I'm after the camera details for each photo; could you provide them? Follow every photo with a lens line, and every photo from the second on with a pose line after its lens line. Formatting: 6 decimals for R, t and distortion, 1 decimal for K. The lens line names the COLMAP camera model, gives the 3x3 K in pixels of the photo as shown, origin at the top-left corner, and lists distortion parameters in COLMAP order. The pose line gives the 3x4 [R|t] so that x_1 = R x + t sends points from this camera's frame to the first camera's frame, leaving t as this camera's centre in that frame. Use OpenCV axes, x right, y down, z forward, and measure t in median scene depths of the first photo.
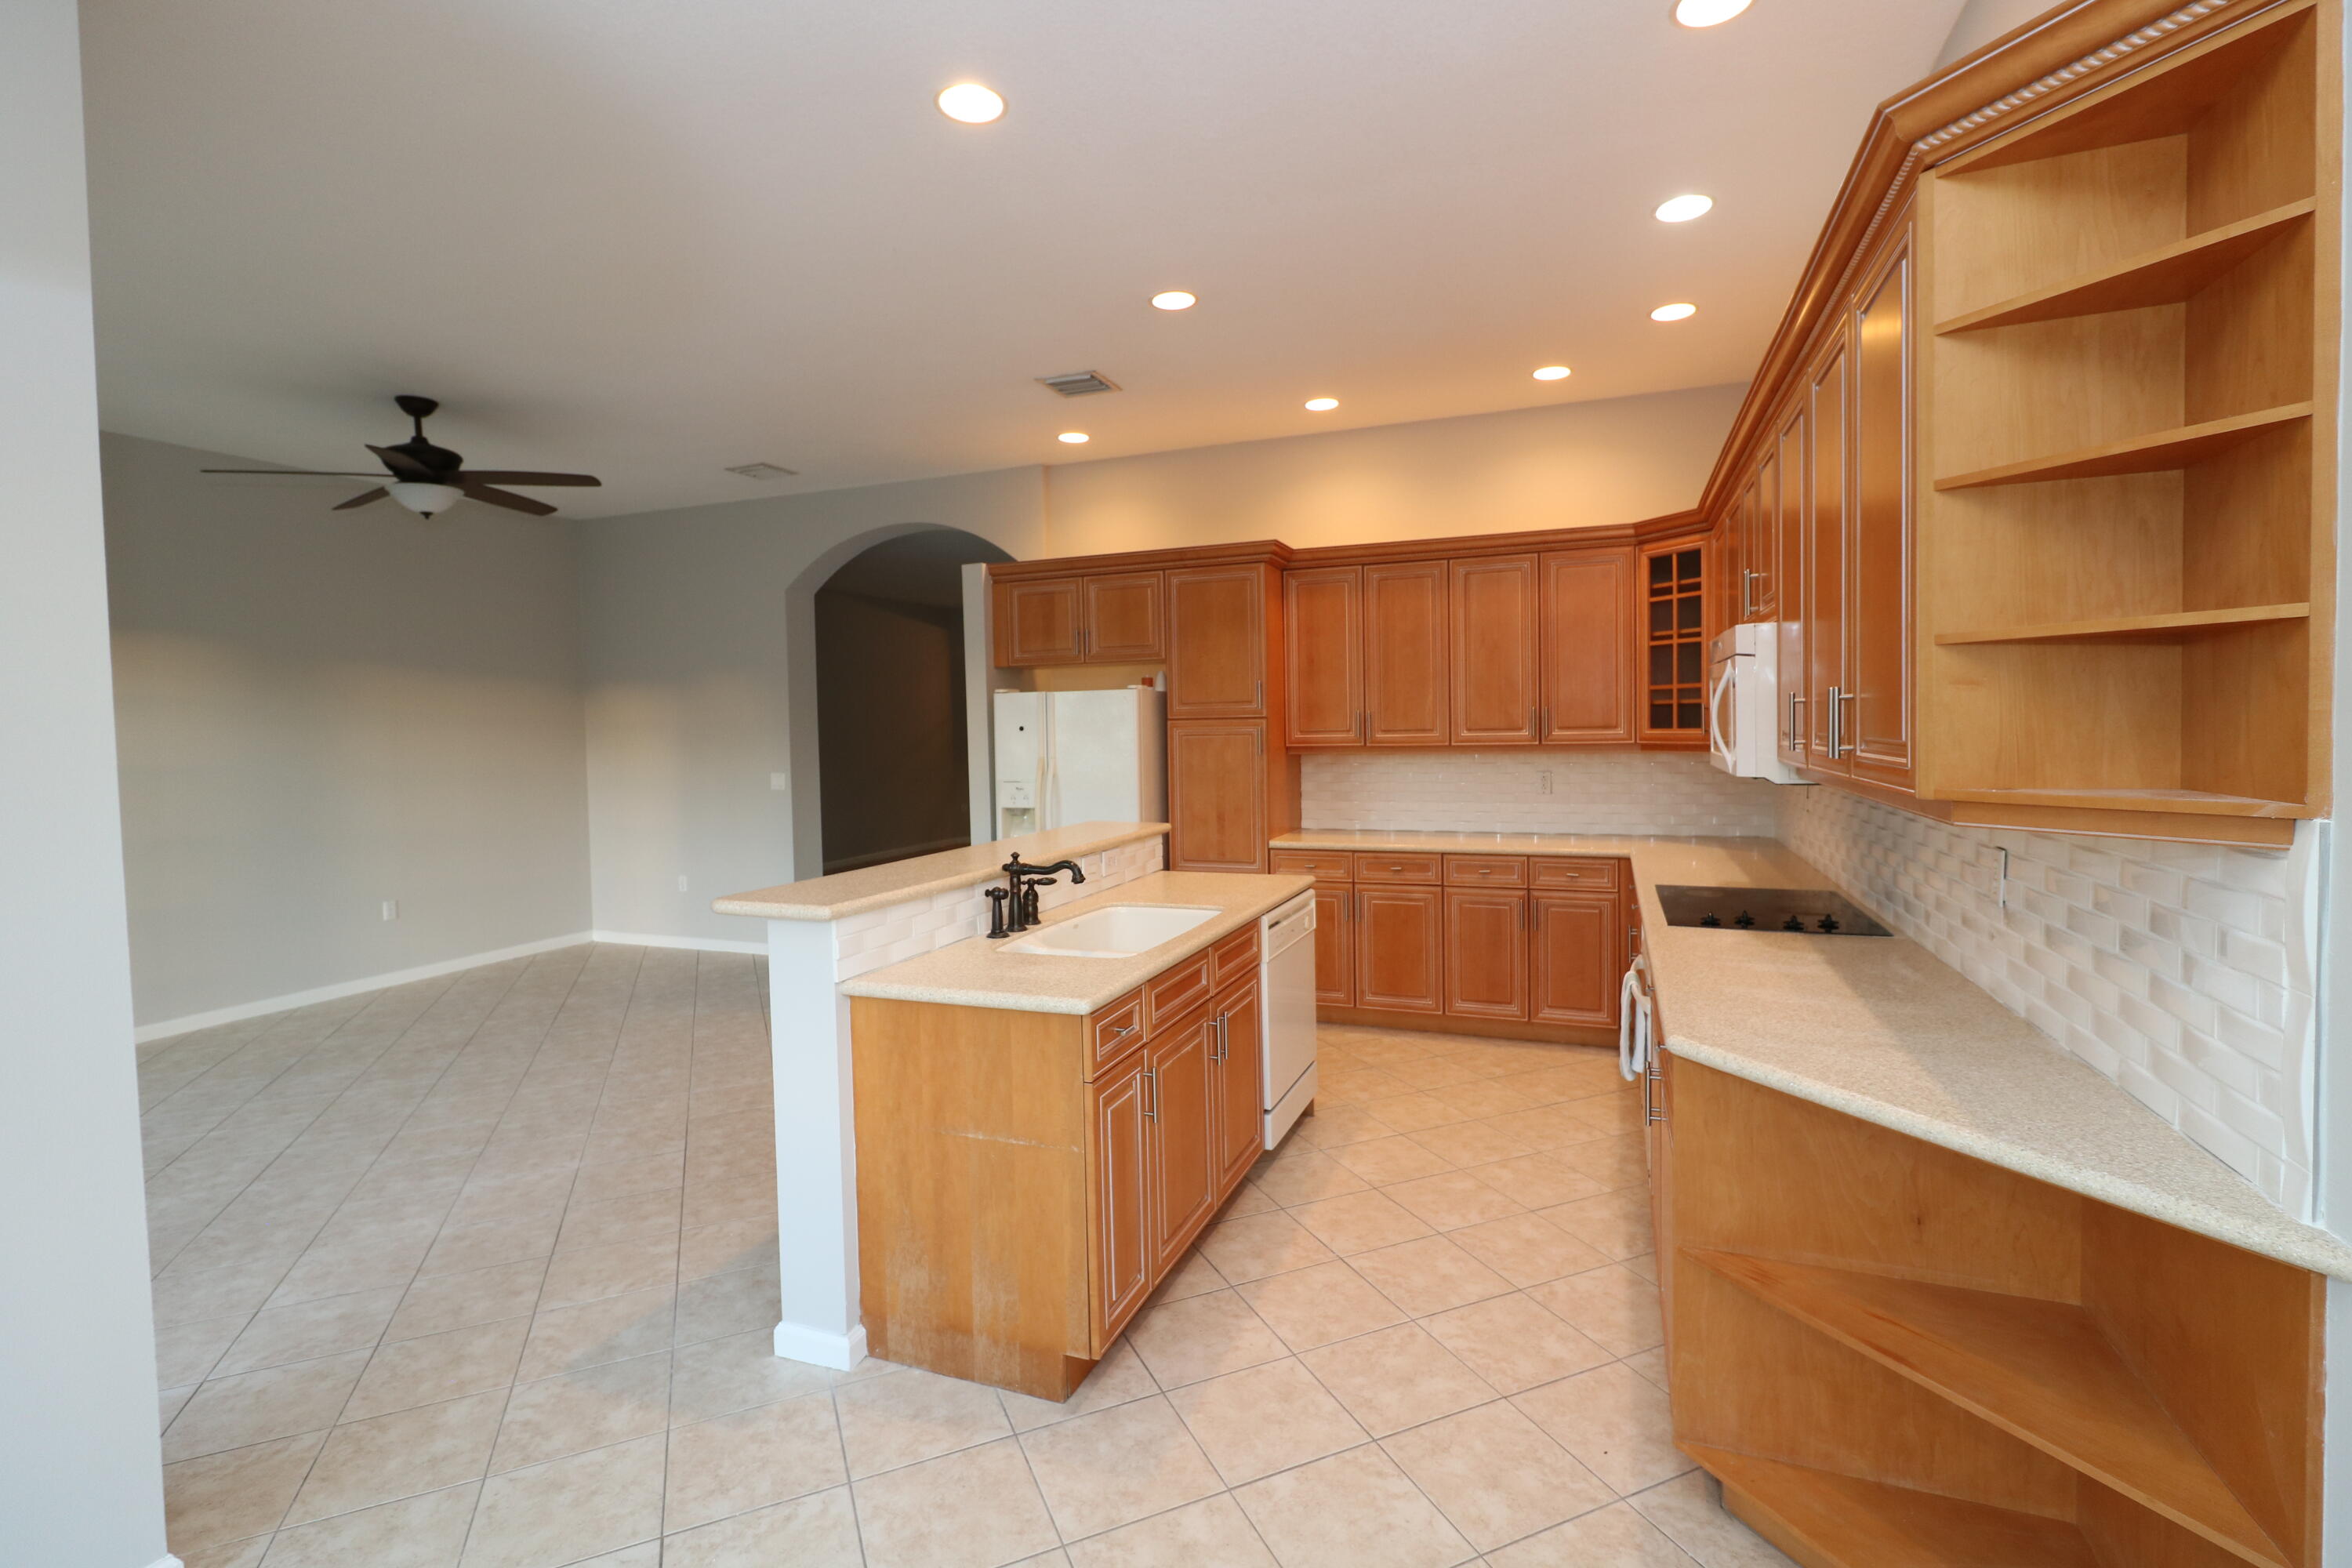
lens RADIAL K [[1078.6, 0, 1178.5], [0, 1078.6, 771.9], [0, 0, 1]] dist [0.003545, -0.000530]
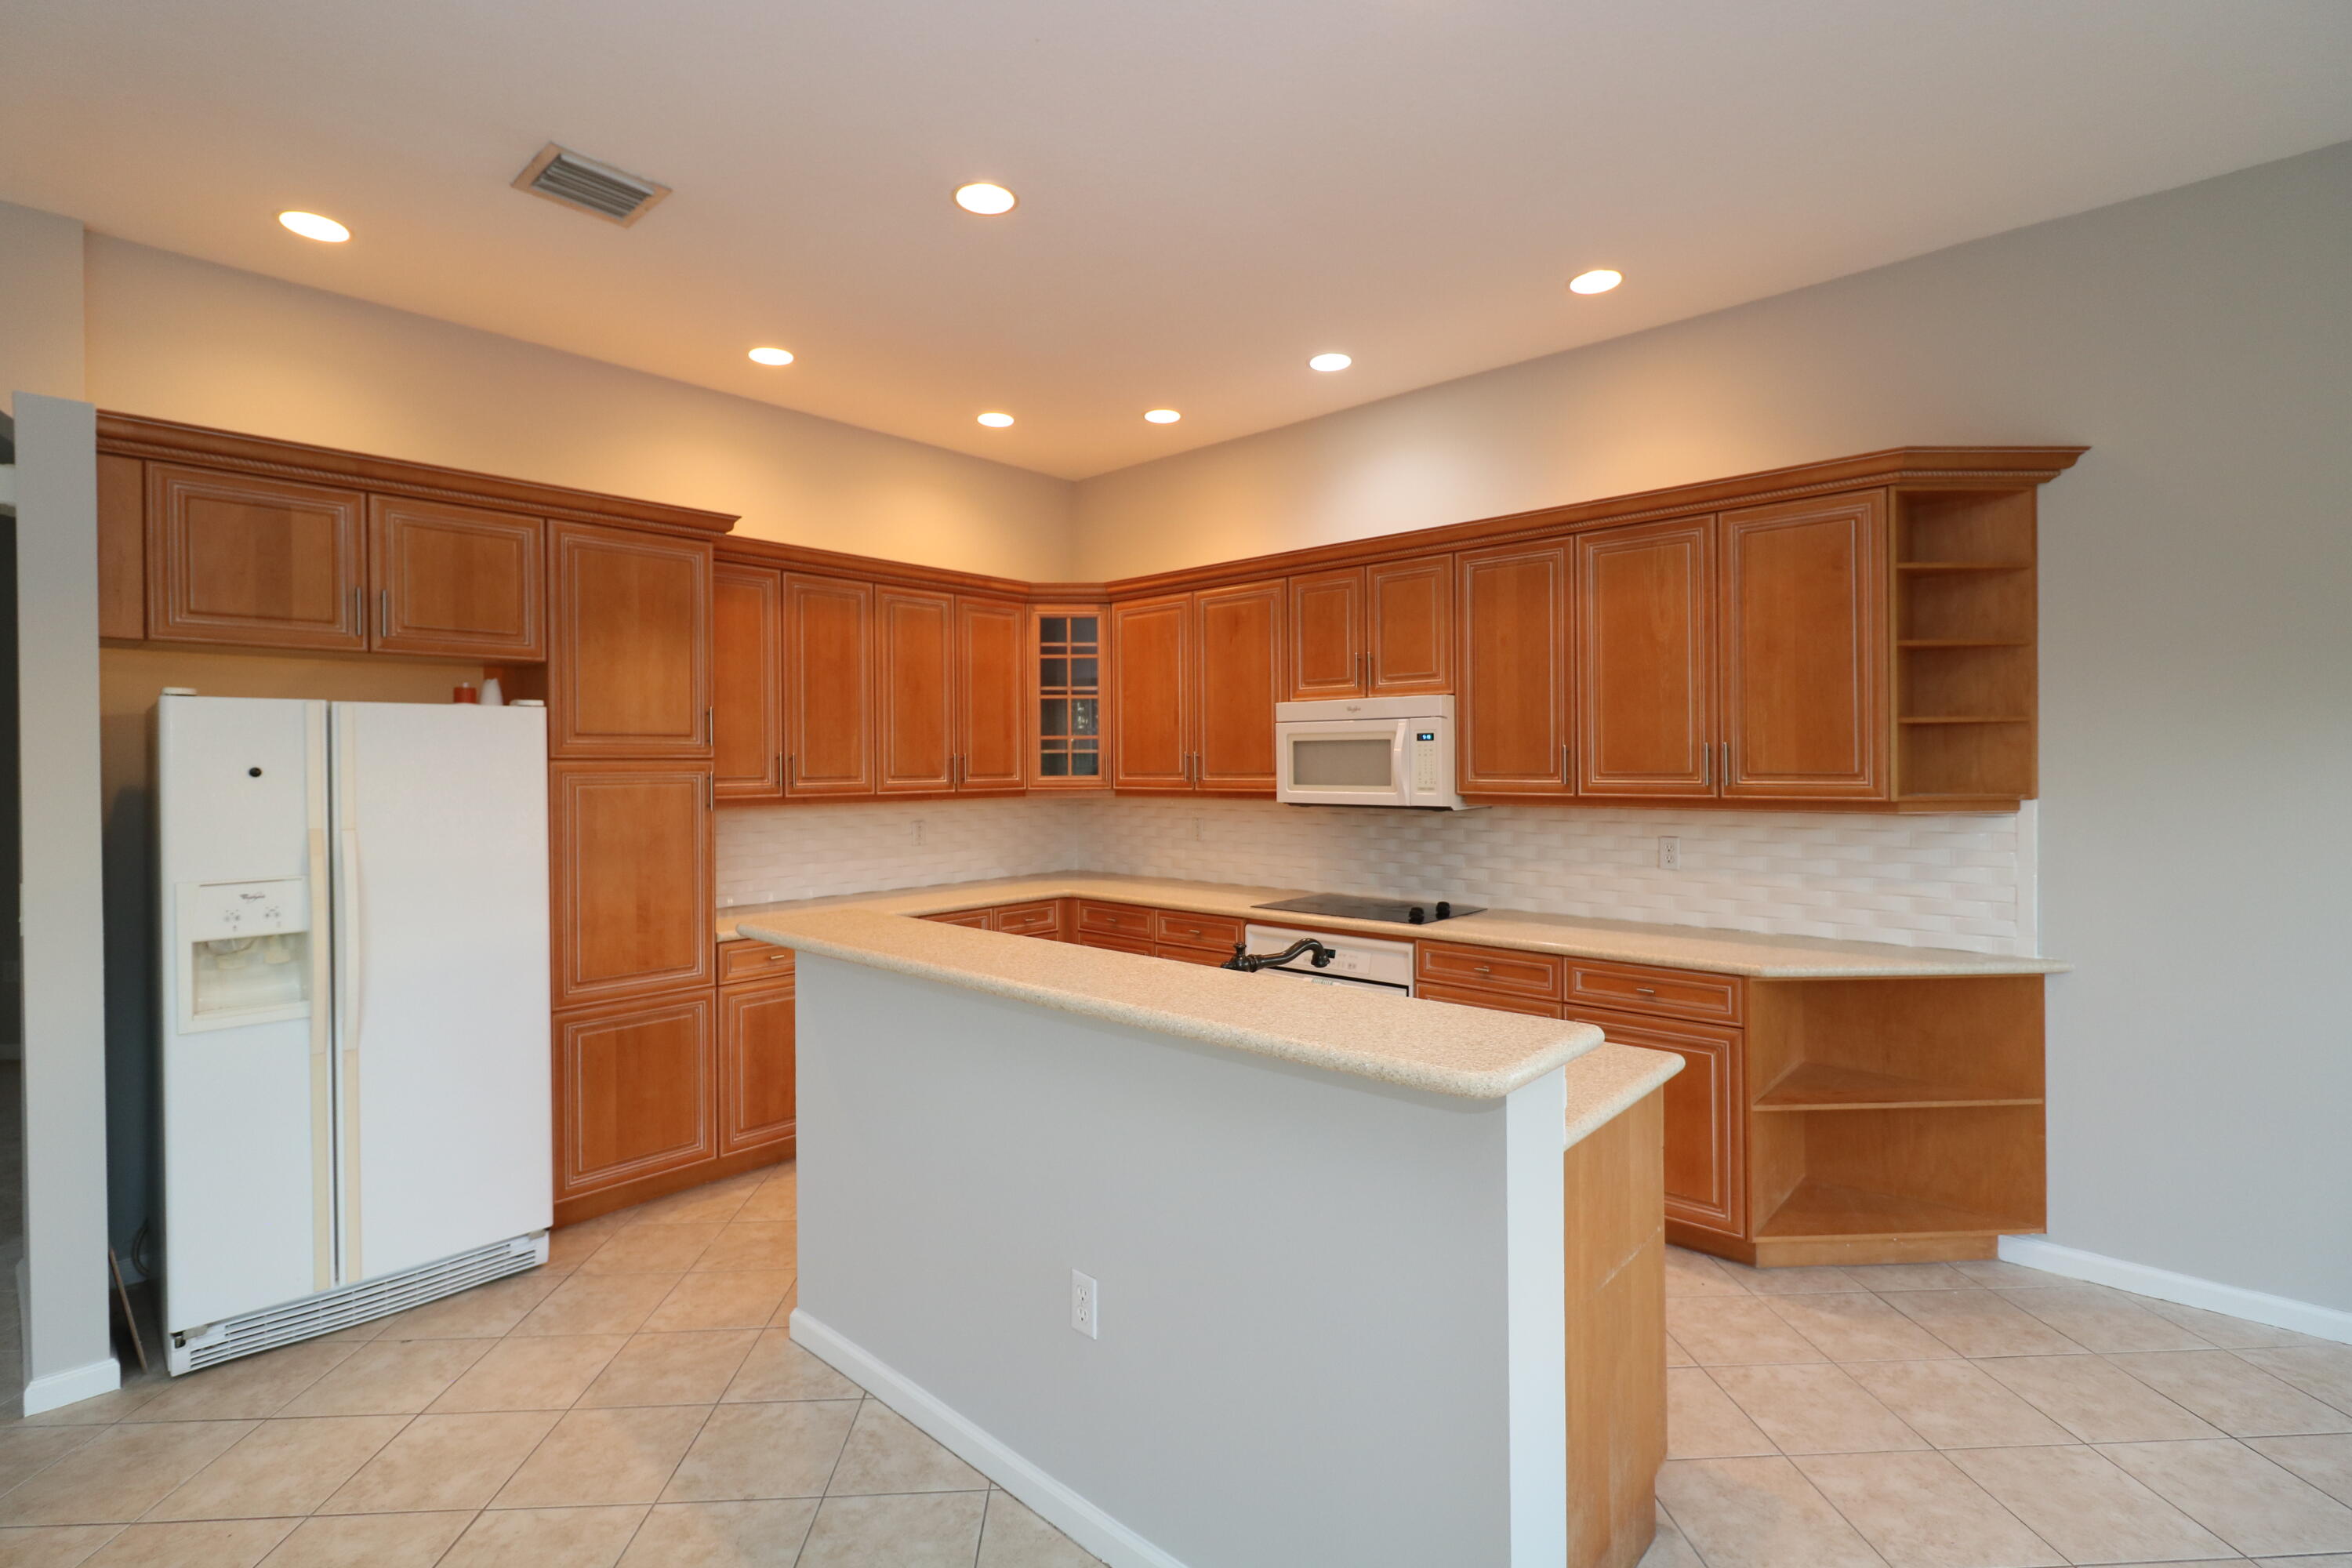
lens RADIAL K [[1078.6, 0, 1183.2], [0, 1078.6, 766.7], [0, 0, 1]] dist [0.003545, -0.000530]
pose [[0.346365, 0.012257, 0.938020, -0.520323], [0.041203, 0.998751, -0.028264, -0.013235], [-0.937195, 0.048439, 0.345427, 0.499579]]
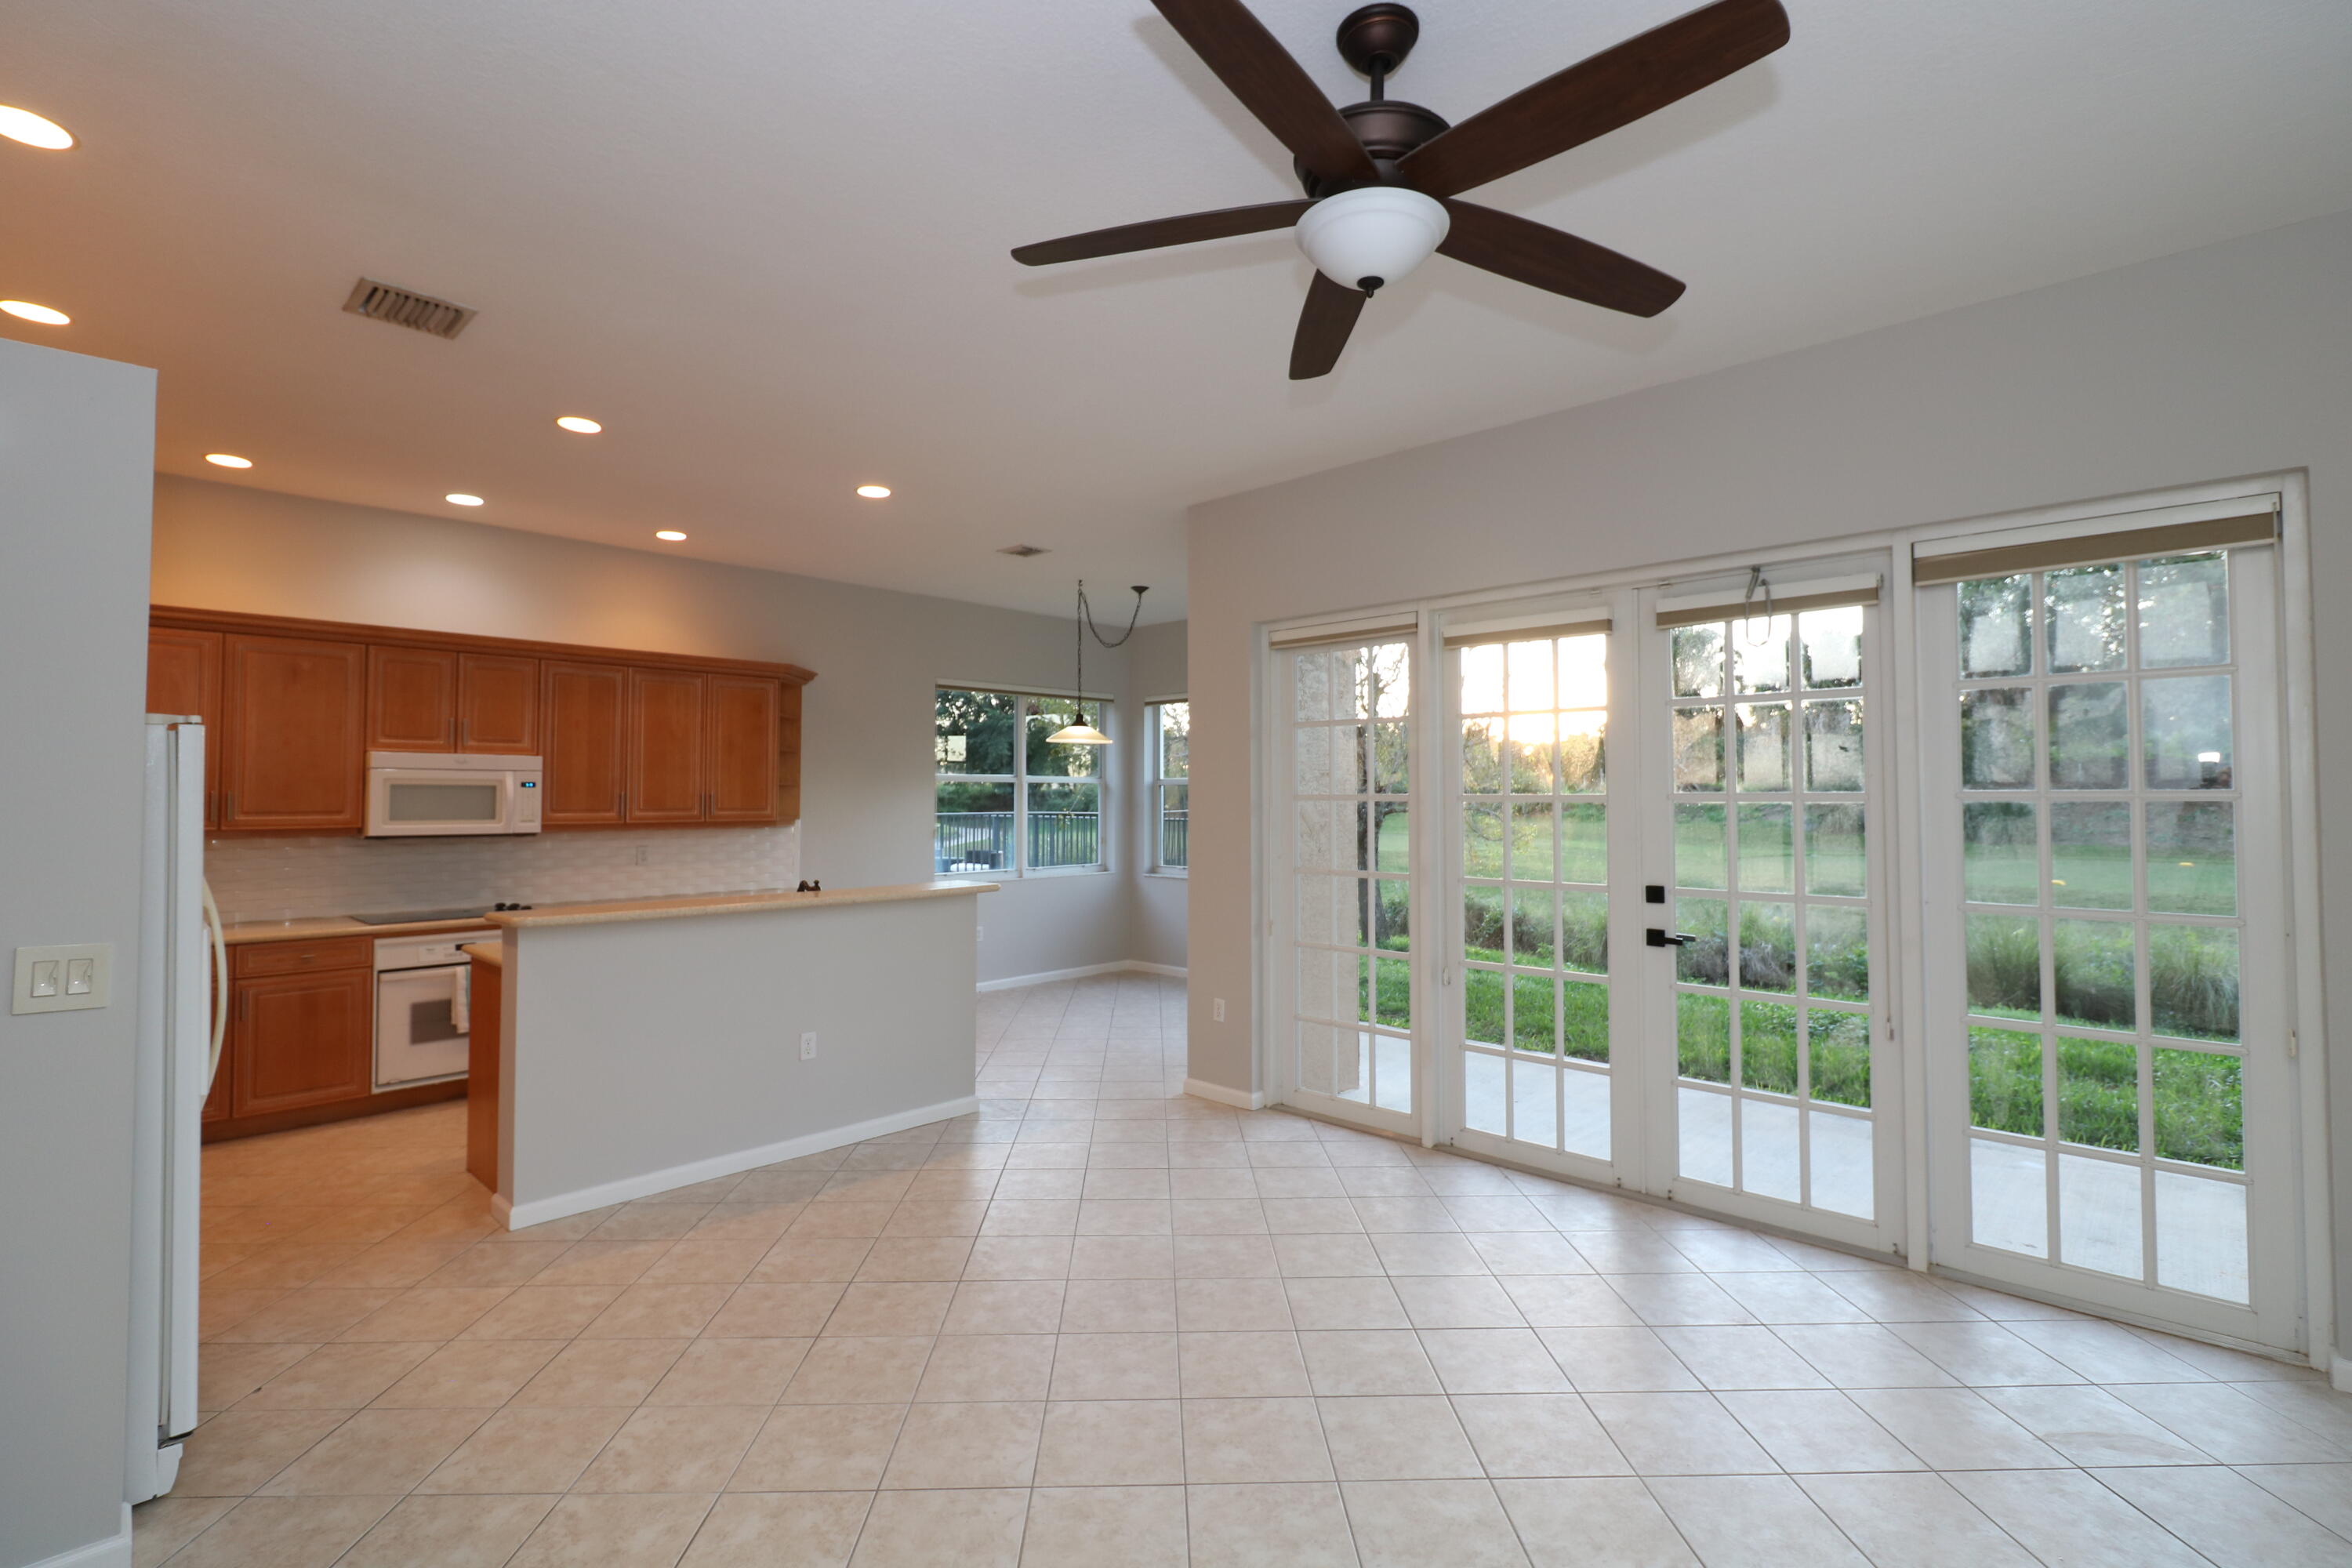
lens RADIAL K [[1078.6, 0, 1186.3], [0, 1078.6, 784.6], [0, 0, 1]] dist [0.003545, -0.000530]
pose [[-0.933837, 0.023964, 0.356894, -0.773841], [0.033064, 0.999265, 0.019420, -0.049627], [-0.356167, 0.029935, -0.933943, 1.427301]]
